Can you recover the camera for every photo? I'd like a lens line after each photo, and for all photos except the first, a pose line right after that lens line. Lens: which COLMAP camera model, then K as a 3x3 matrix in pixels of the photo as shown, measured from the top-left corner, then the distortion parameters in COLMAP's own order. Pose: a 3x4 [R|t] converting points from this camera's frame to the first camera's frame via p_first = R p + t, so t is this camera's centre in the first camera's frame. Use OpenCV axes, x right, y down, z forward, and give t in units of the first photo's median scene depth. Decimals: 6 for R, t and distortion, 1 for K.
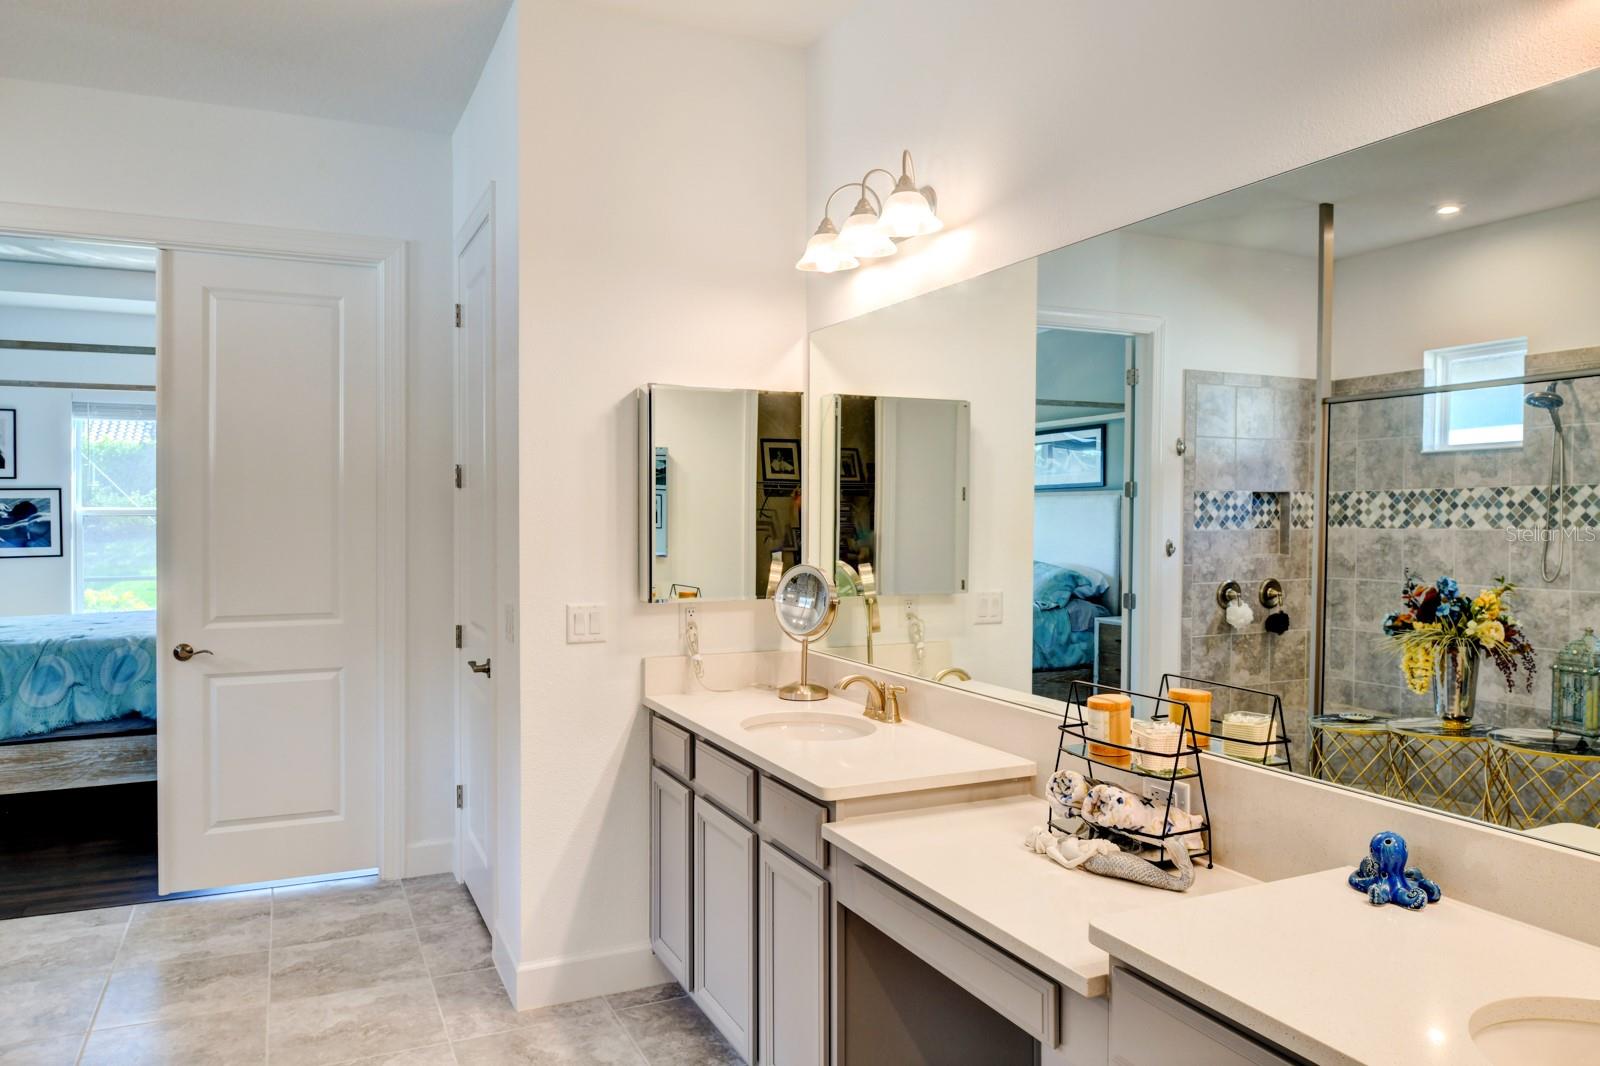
lens RADIAL K [[1115.1, 0, 798.4], [0, 1115.1, 533.9], [0, 0, 1]] dist [-0.007431, -0.006331]
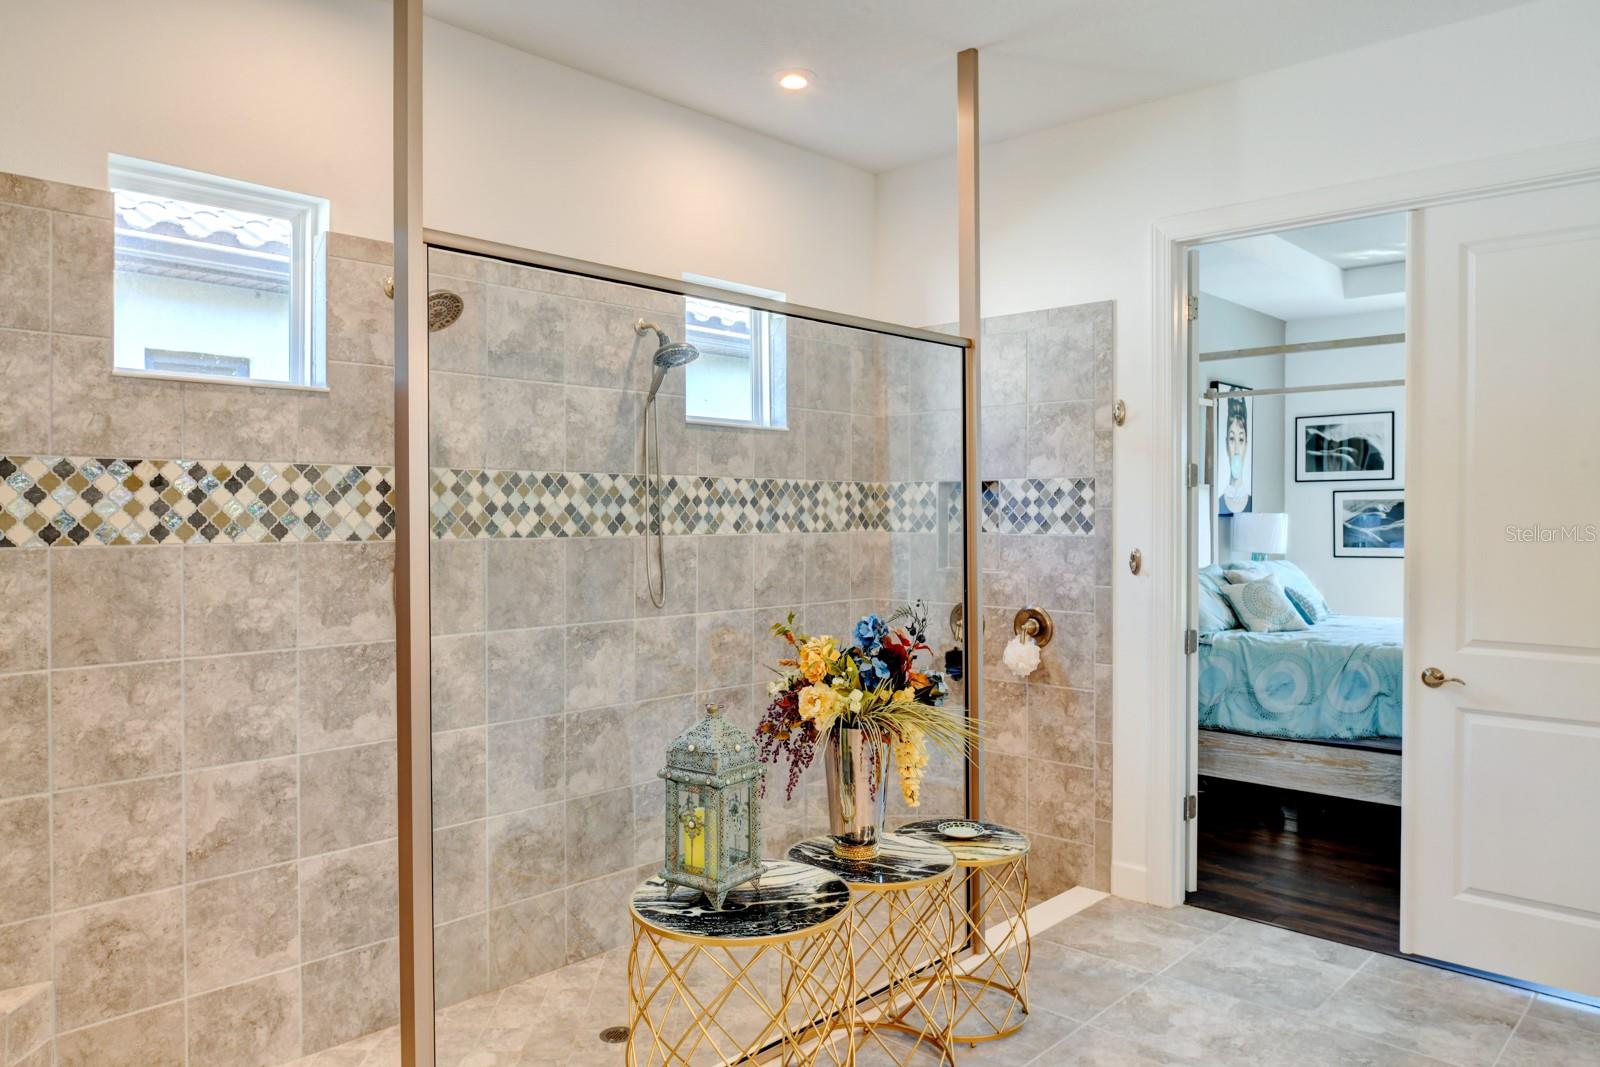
lens RADIAL K [[1115.1, 0, 799.1], [0, 1115.1, 530.1], [0, 0, 1]] dist [-0.007431, -0.006331]
pose [[0.381797, 0.013900, -0.924142, 0.037180], [-0.017660, 0.999814, 0.007742, -0.003448], [0.924078, 0.013364, 0.381971, 0.179113]]
